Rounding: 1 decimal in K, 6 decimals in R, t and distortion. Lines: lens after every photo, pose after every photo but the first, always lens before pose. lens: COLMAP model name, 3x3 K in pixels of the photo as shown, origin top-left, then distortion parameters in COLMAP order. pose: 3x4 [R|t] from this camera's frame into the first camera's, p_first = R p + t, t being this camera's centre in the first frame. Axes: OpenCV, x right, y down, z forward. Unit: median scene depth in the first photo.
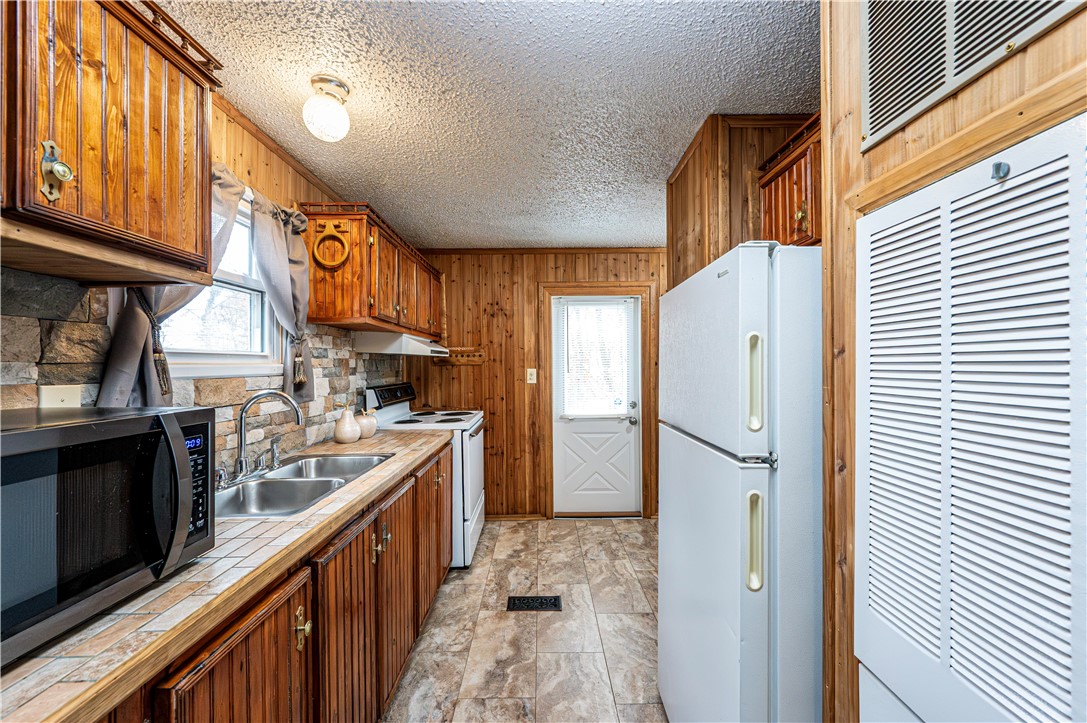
lens RADIAL K [[433.2, 0, 543.0], [0, 433.2, 360.9], [0, 0, 1]] dist [-0.000505, -0.000130]
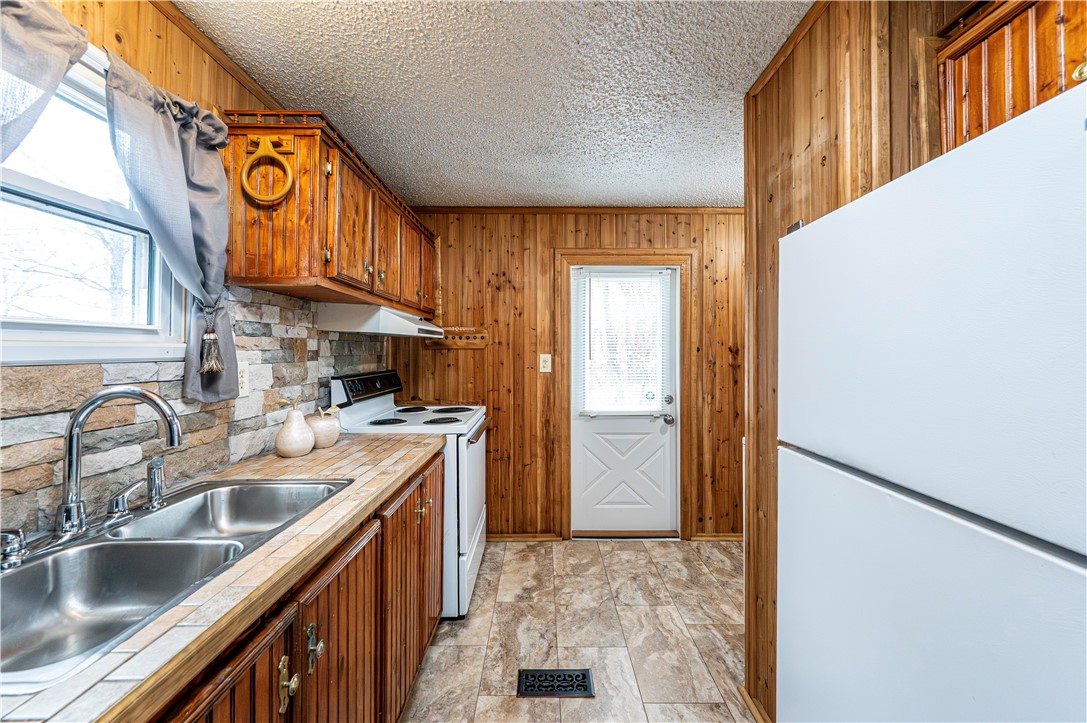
lens RADIAL K [[436.9, 0, 548.6], [0, 436.9, 341.6], [0, 0, 1]] dist [-0.000729, 0.000068]
pose [[0.999932, 0.009249, 0.007115, -0.042766], [-0.009168, 0.999894, -0.011322, 0.005836], [-0.007219, 0.011256, 0.999911, 0.285069]]
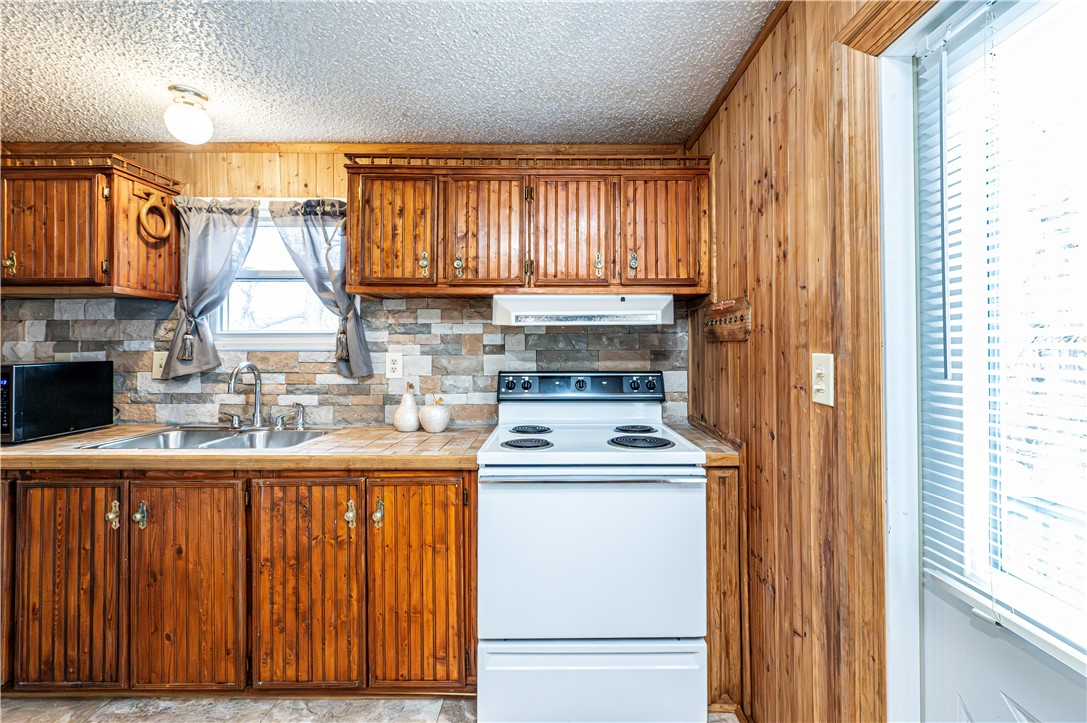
lens RADIAL K [[436.0, 0, 547.7], [0, 436.0, 337.8], [0, 0, 1]] dist [-0.001003, -0.000098]
pose [[-0.007614, -0.008087, -0.999938, 0.428577], [0.010571, 0.999911, -0.008168, 0.012471], [0.999915, -0.010633, -0.007528, 1.317906]]
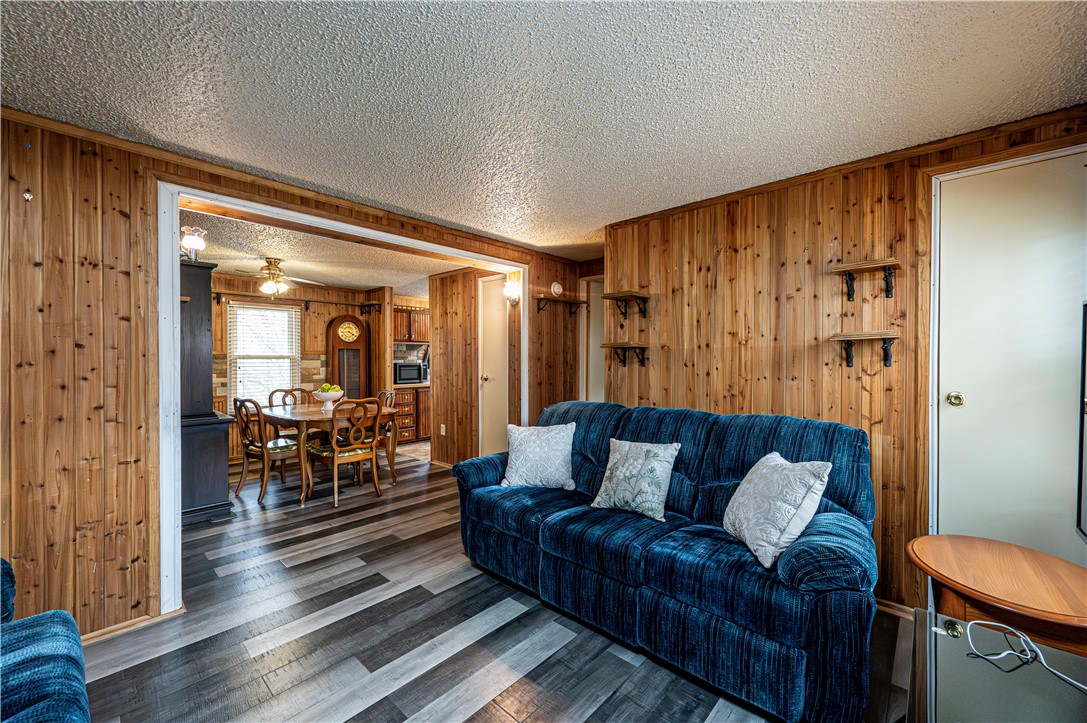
lens RADIAL K [[449.2, 0, 534.6], [0, 449.2, 361.9], [0, 0, 1]] dist [-0.001988, -0.000105]
pose [[0.713719, 0.009771, -0.700364, 2.402147], [0.003707, 0.999836, 0.017726, -0.015103], [0.700423, -0.015248, 0.713565, -1.298927]]
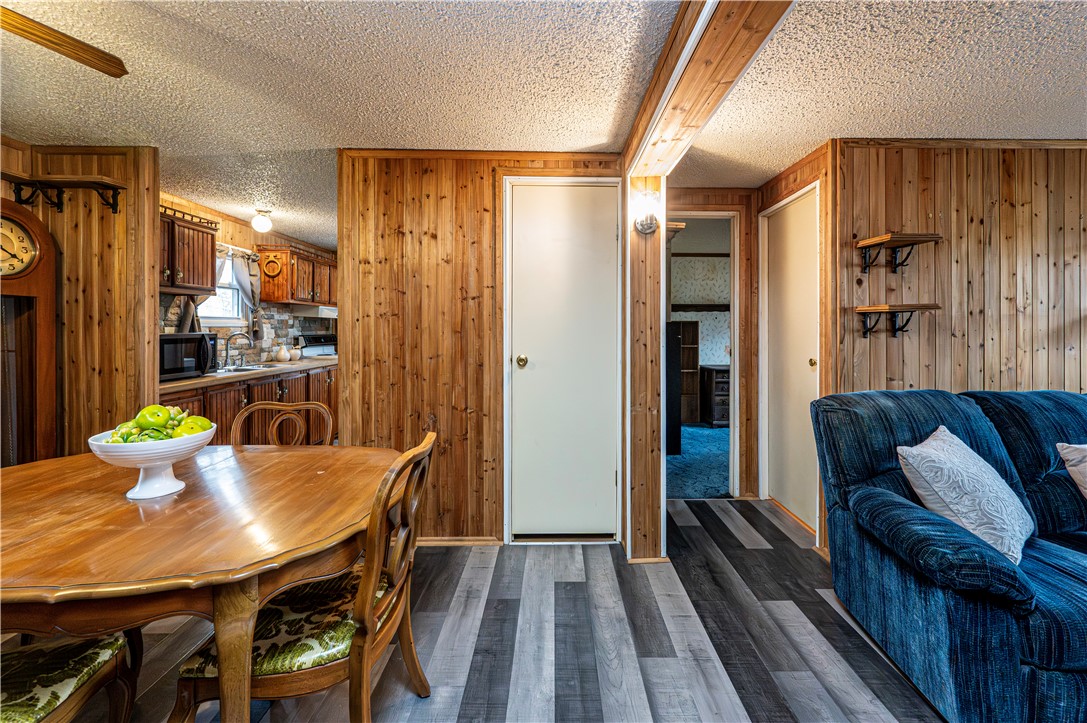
lens RADIAL K [[452.2, 0, 562.7], [0, 452.2, 328.7], [0, 0, 1]] dist [-0.000910, -0.000030]
pose [[0.999856, 0.009175, 0.014294, 0.818127], [-0.009341, 0.999889, 0.011572, 0.000489], [-0.014186, -0.011703, 0.999831, -1.114257]]
